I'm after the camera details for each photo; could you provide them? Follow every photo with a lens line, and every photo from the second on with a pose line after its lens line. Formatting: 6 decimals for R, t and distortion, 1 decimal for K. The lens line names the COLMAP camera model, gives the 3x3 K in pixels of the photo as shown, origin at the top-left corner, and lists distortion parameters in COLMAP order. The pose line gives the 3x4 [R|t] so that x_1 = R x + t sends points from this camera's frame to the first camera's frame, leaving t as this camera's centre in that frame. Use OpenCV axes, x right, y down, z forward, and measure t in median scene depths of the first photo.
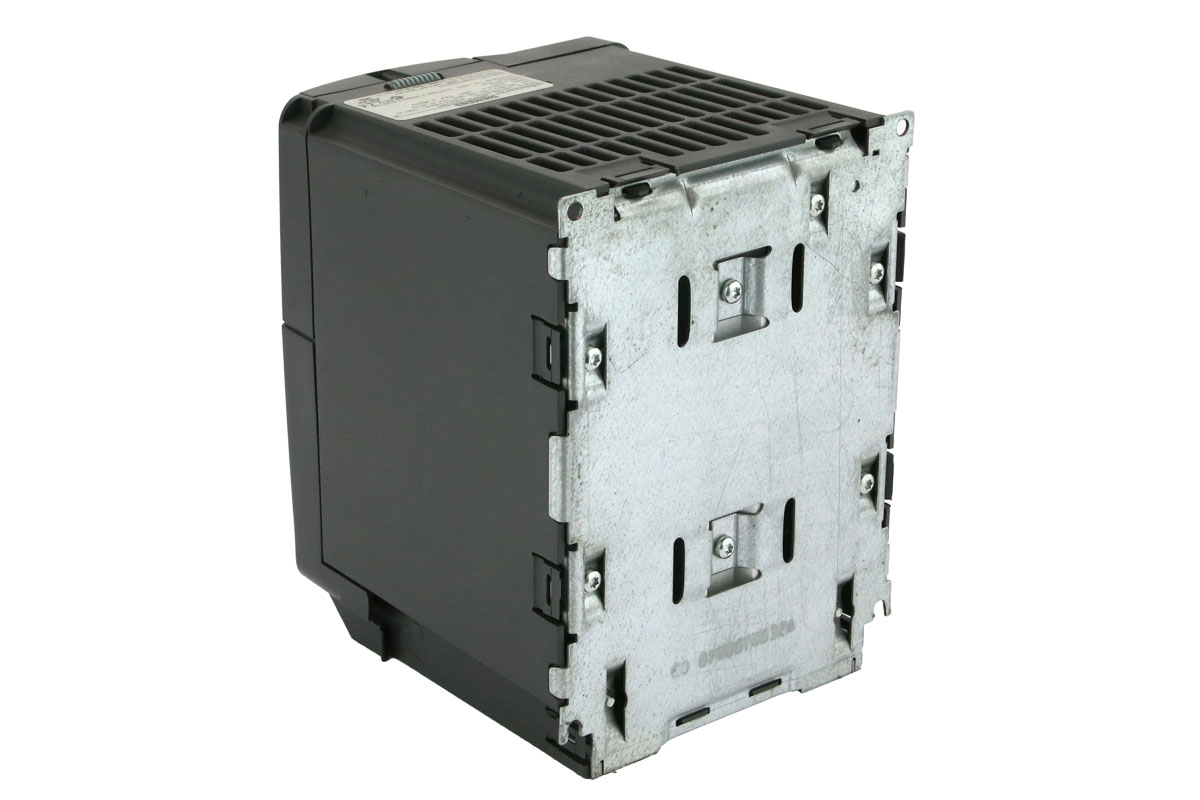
lens RADIAL K [[2731.6, 0, 599.1], [0, 2731.6, 411.3], [0, 0, 1]] dist [0.096181, 0.000000]
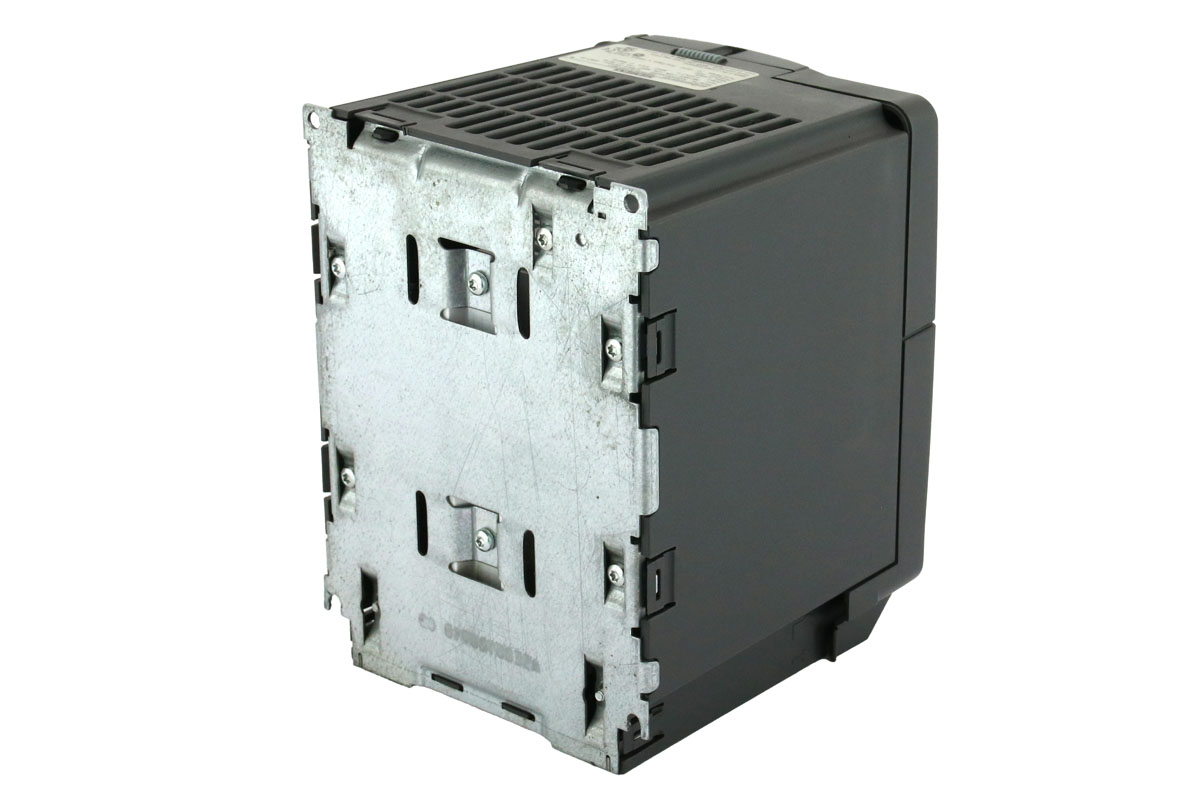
lens RADIAL K [[2731.6, 0, 600.6], [0, 2731.6, 388.8], [0, 0, 1]] dist [0.096181, 0.000000]
pose [[0.202490, 0.368899, -0.907145, 0.957413], [-0.383771, 0.882132, 0.273064, -0.293498], [0.900954, 0.292843, 0.320195, 0.712680]]
